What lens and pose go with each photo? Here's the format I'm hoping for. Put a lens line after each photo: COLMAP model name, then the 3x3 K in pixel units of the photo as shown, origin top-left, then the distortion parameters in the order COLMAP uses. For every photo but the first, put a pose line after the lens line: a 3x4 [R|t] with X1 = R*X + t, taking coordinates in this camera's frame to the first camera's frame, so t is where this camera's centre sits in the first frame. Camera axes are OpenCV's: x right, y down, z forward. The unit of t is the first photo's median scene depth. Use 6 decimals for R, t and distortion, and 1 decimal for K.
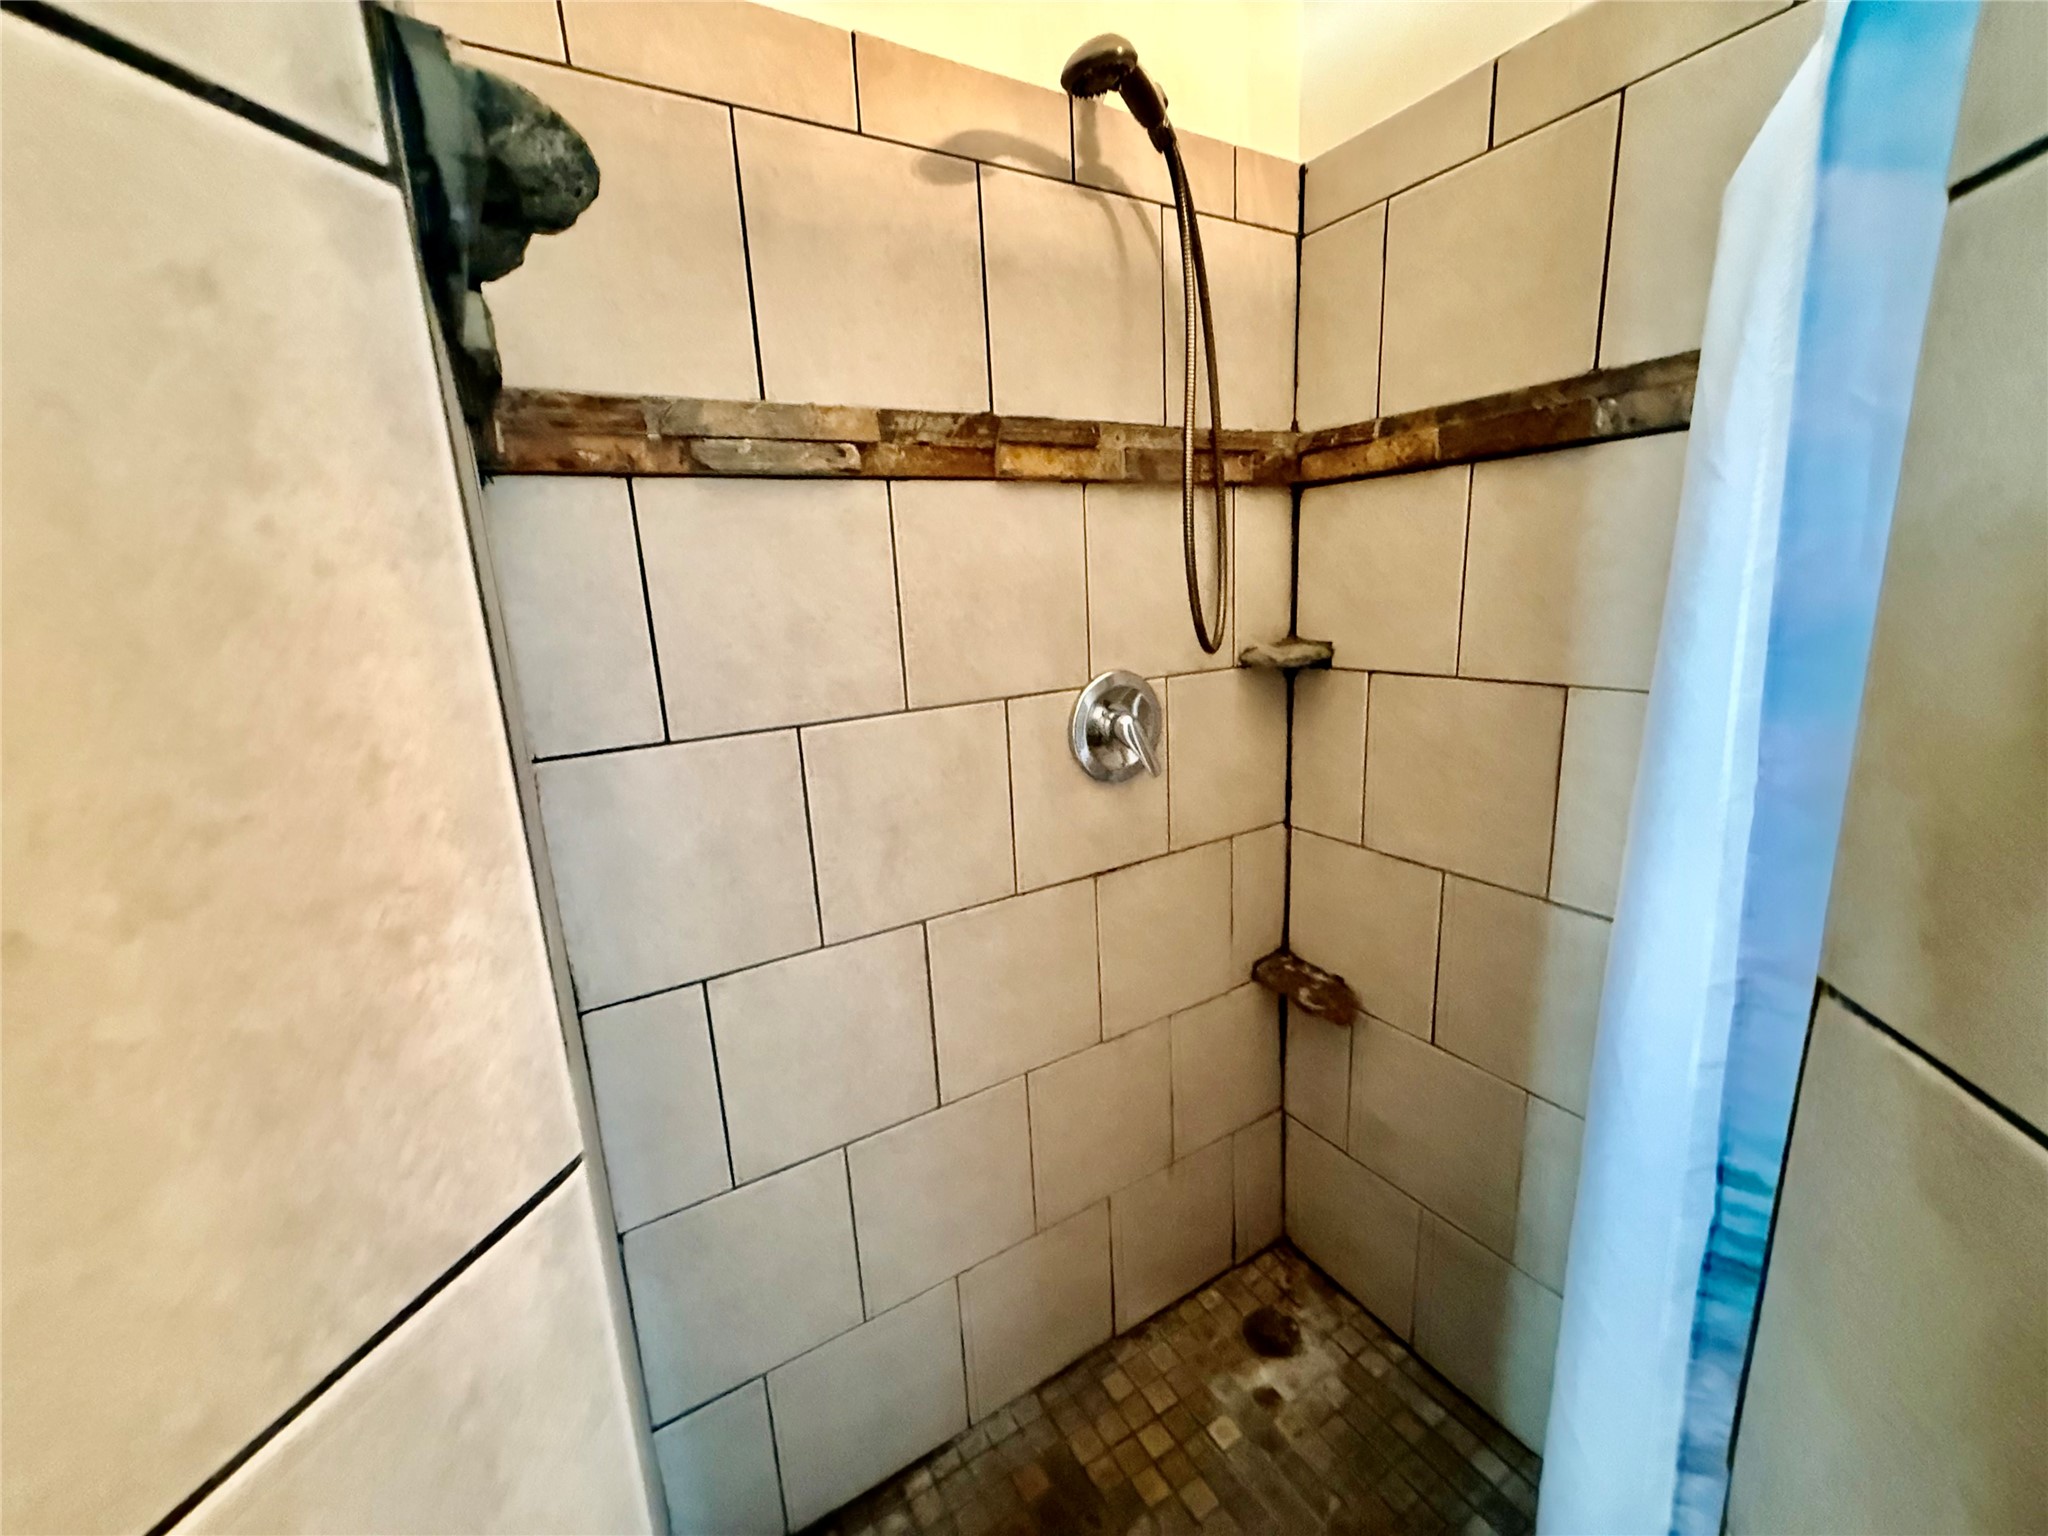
lens RADIAL K [[812.7, 0, 1014.6], [0, 812.7, 767.4], [0, 0, 1]] dist [0.000403, -0.000582]
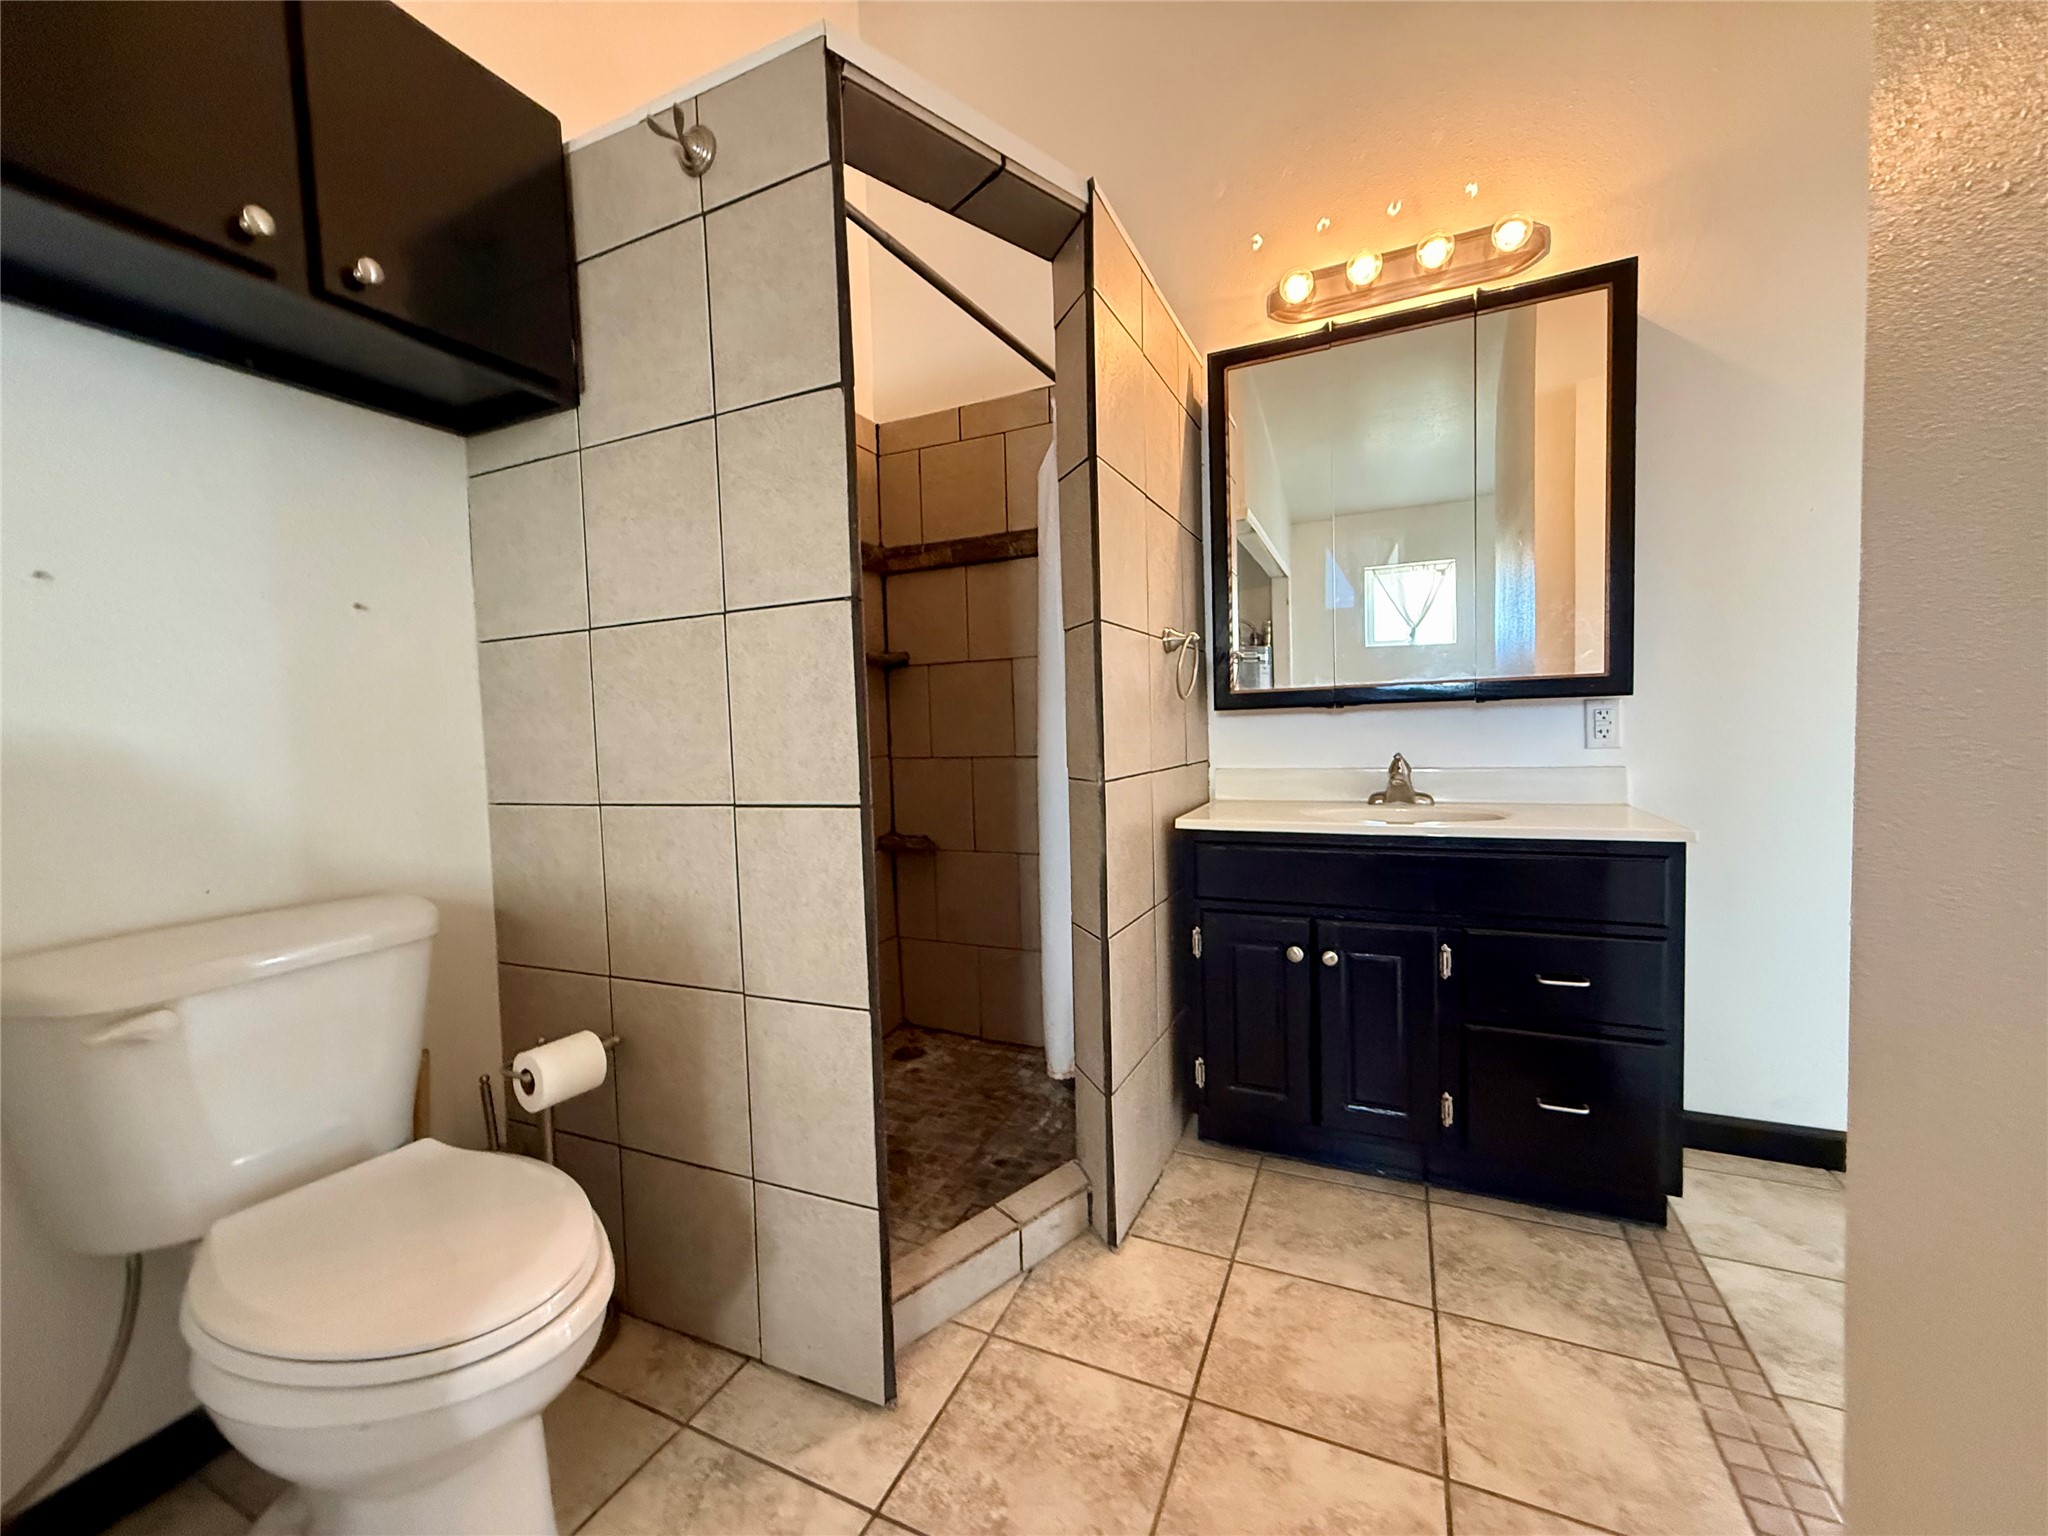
lens RADIAL K [[812.7, 0, 1014.6], [0, 812.7, 767.4], [0, 0, 1]] dist [0.000403, -0.000582]
pose [[0.819954, -0.001630, 0.572428, -0.550017], [0.113938, 0.980452, -0.160414, 0.490347], [-0.560976, 0.196753, 0.804111, -0.693717]]
